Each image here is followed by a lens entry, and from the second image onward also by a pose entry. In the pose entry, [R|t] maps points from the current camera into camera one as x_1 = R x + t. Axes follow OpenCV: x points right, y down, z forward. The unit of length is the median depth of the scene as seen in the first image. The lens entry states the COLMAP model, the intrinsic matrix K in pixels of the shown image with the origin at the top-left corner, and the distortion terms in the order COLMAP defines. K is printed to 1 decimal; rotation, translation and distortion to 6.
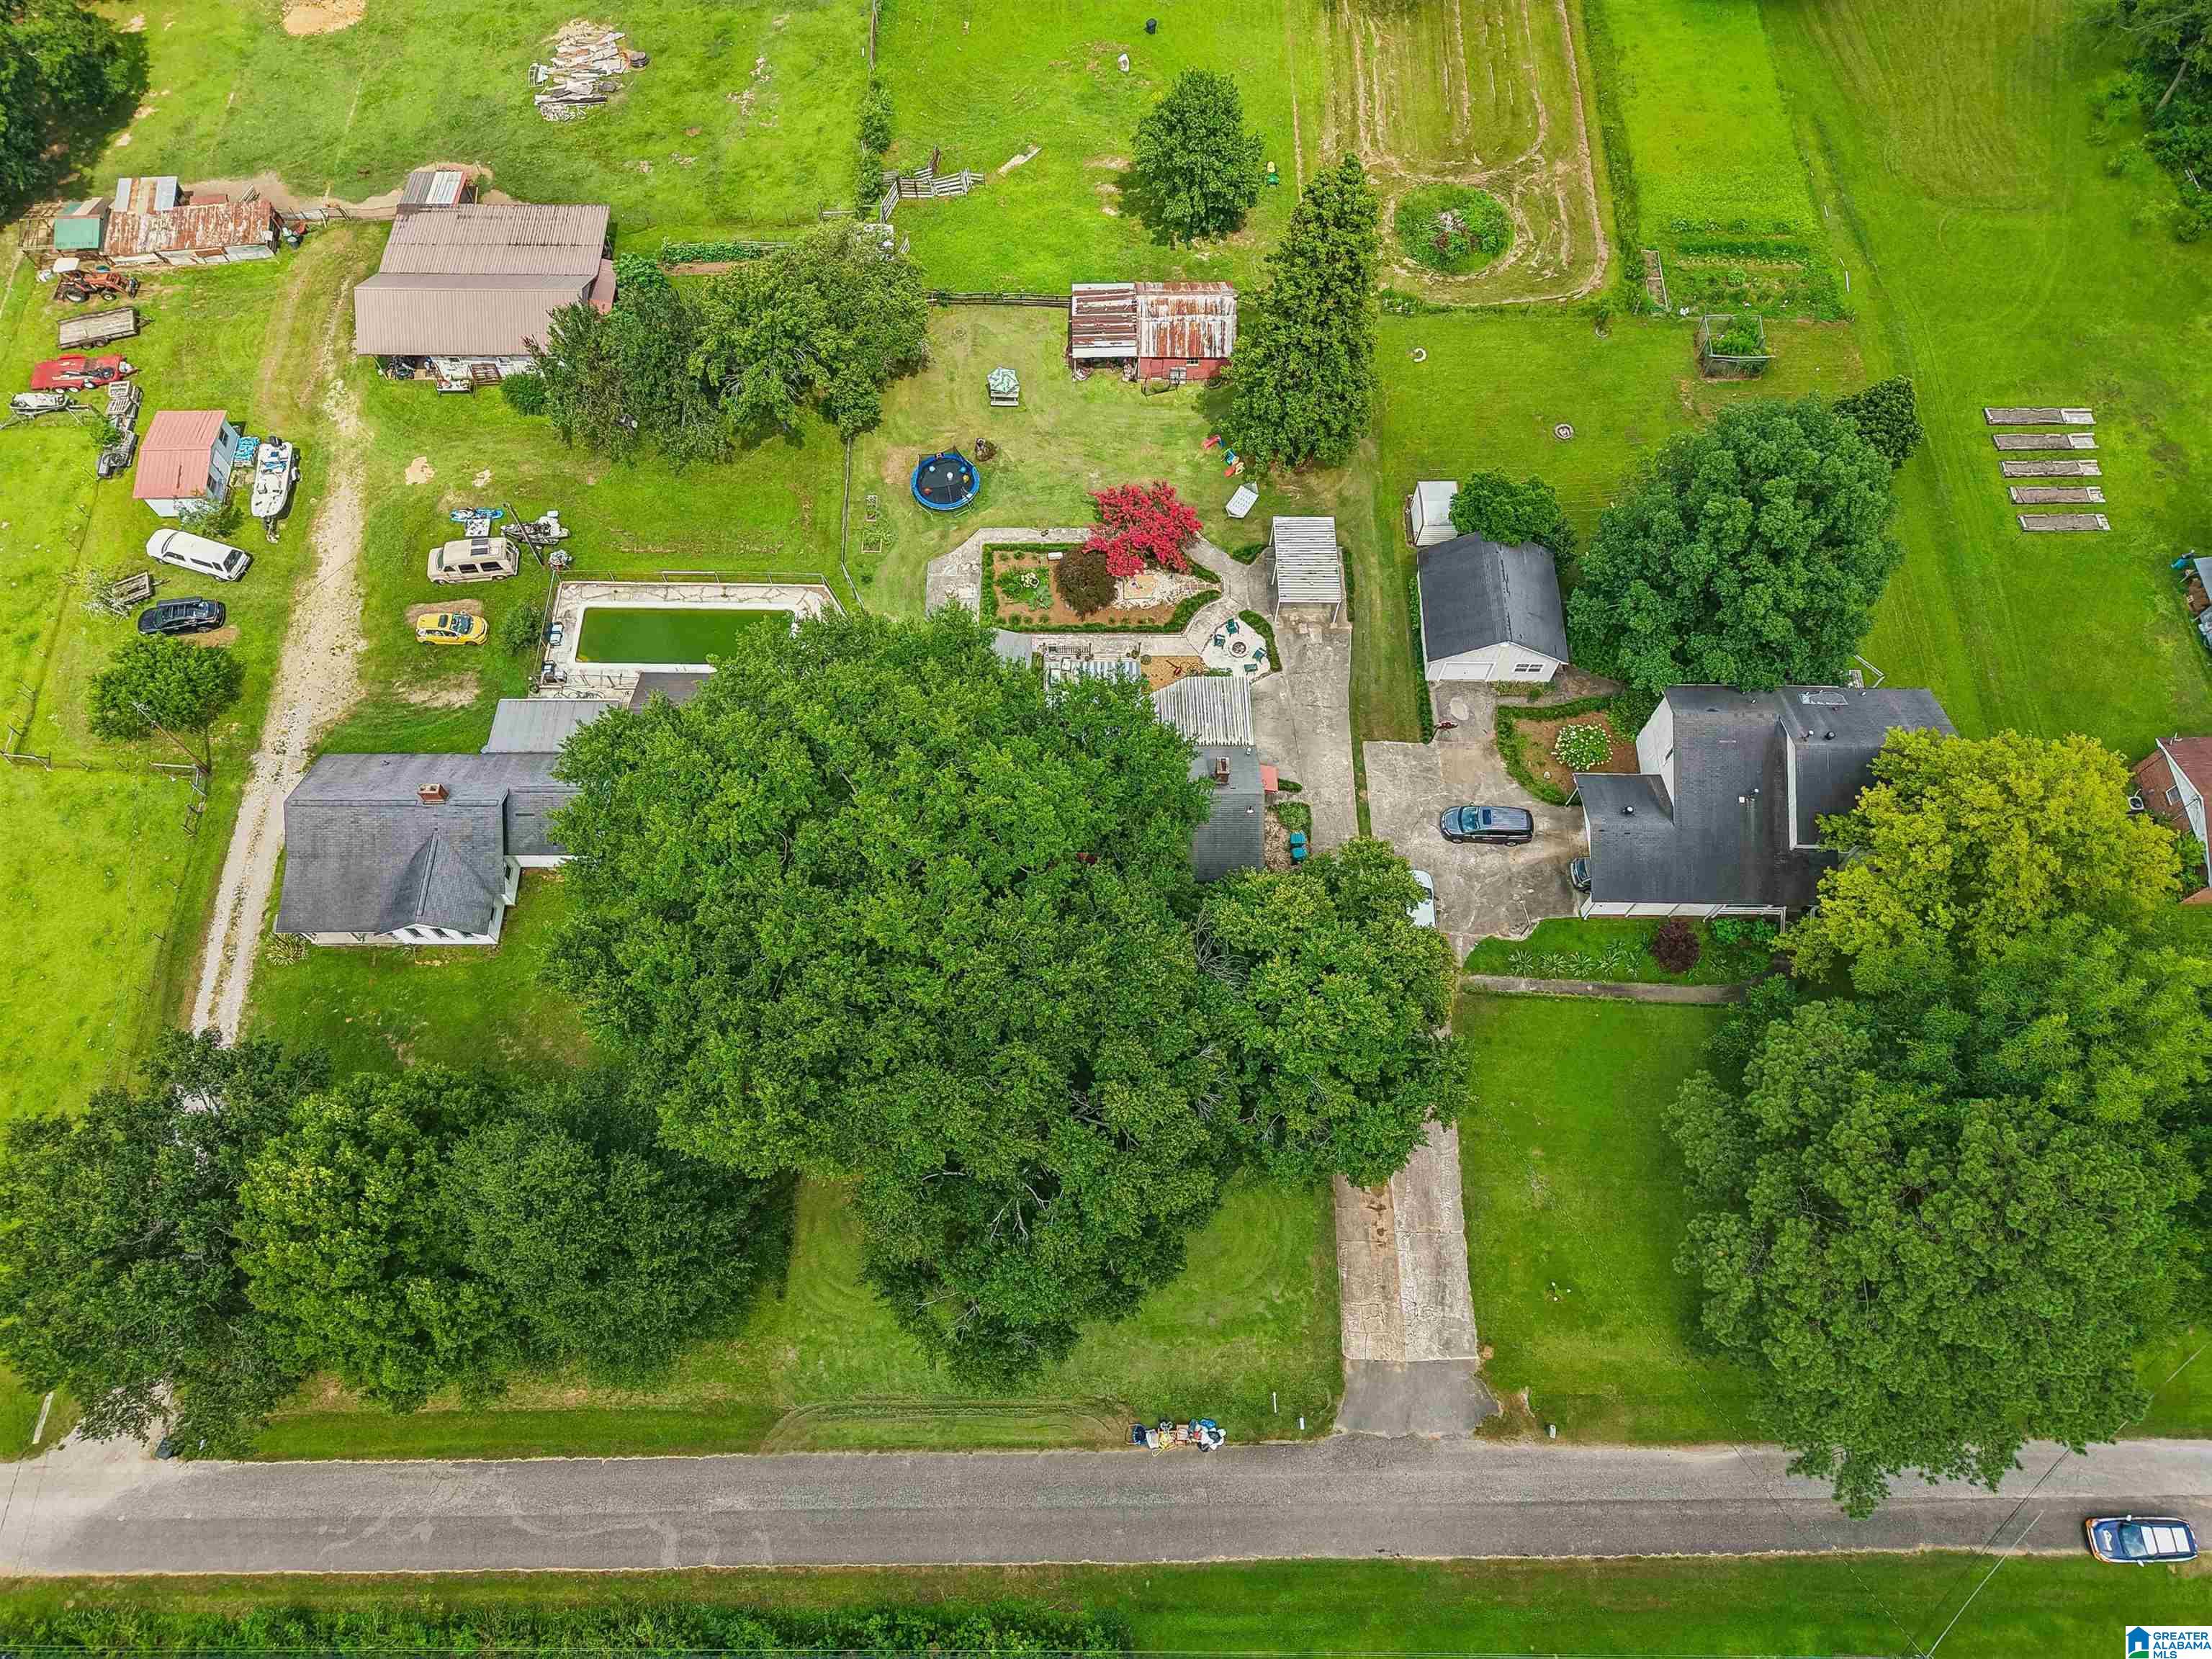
lens RADIAL K [[1539.0, 0, 1137.9], [0, 1539.0, 830.0], [0, 0, 1]] dist [0.048195, -0.018061]
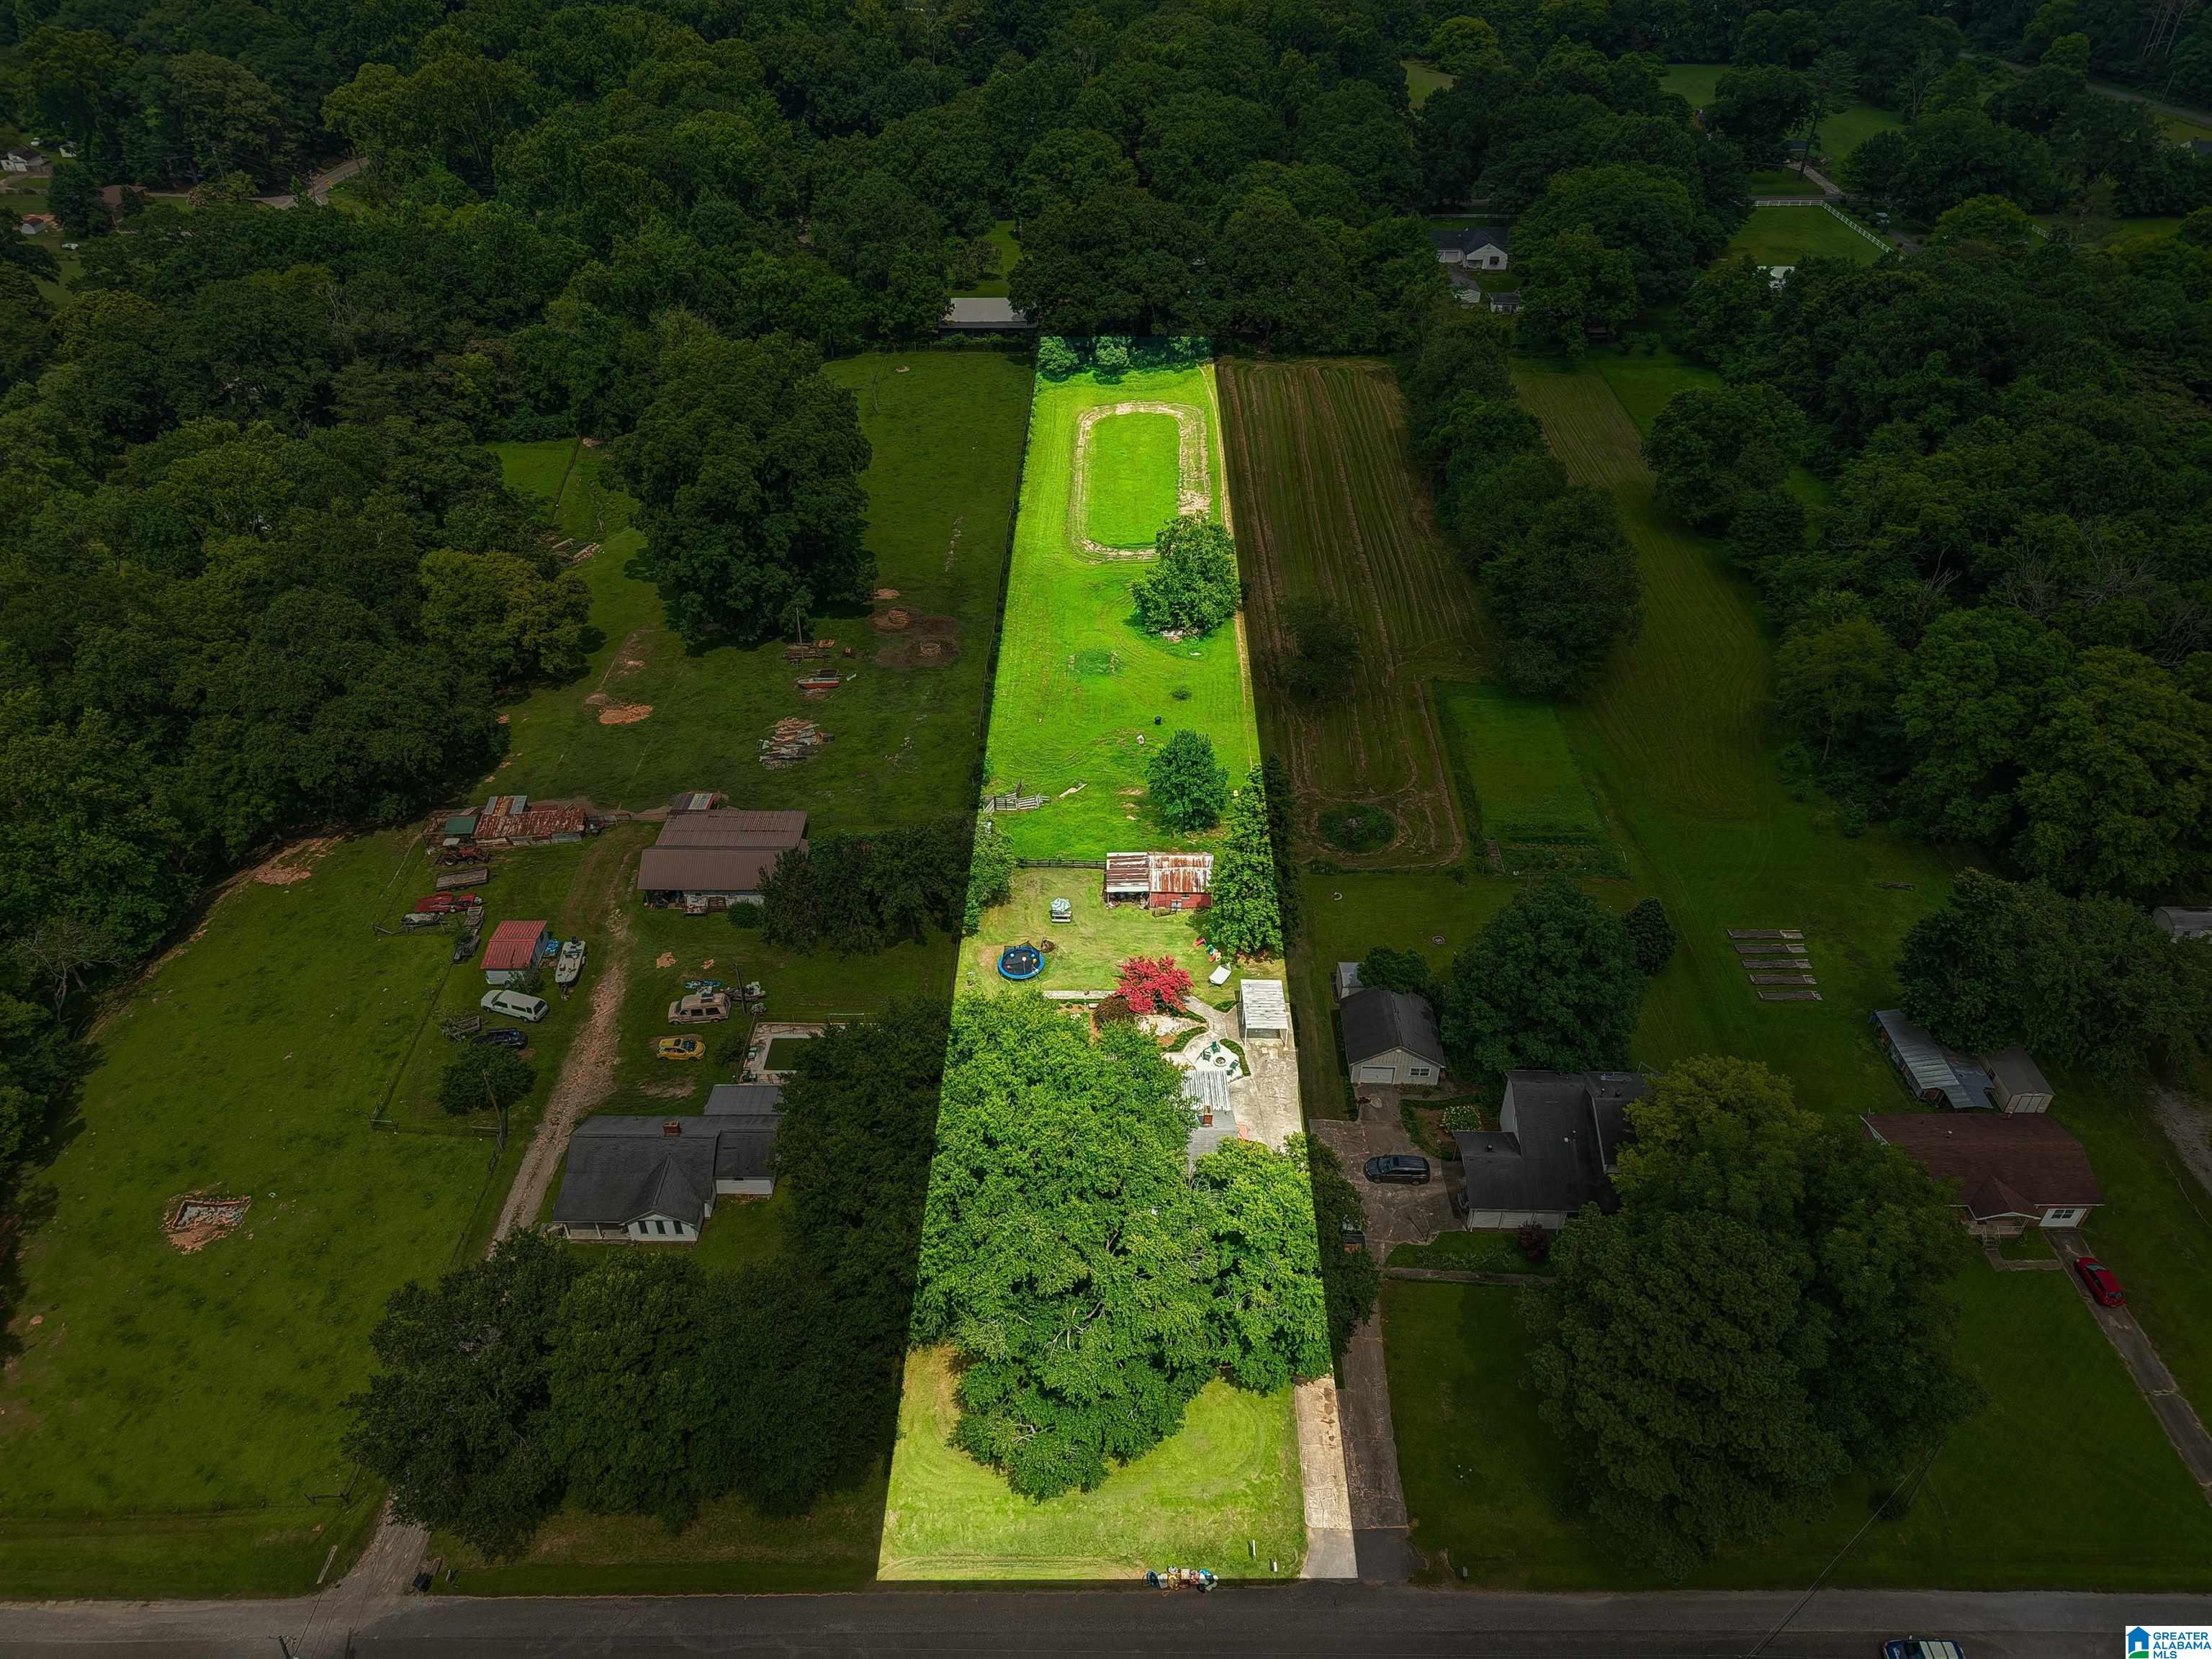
lens RADIAL K [[1550.6, 0, 1177.6], [0, 1550.6, 828.0], [0, 0, 1]] dist [0.195733, -0.115813]
pose [[0.999863, -0.009165, 0.013781, 0.007166], [0.014469, 0.888305, -0.459025, 0.360250], [-0.008034, 0.459162, 0.888316, -0.406507]]
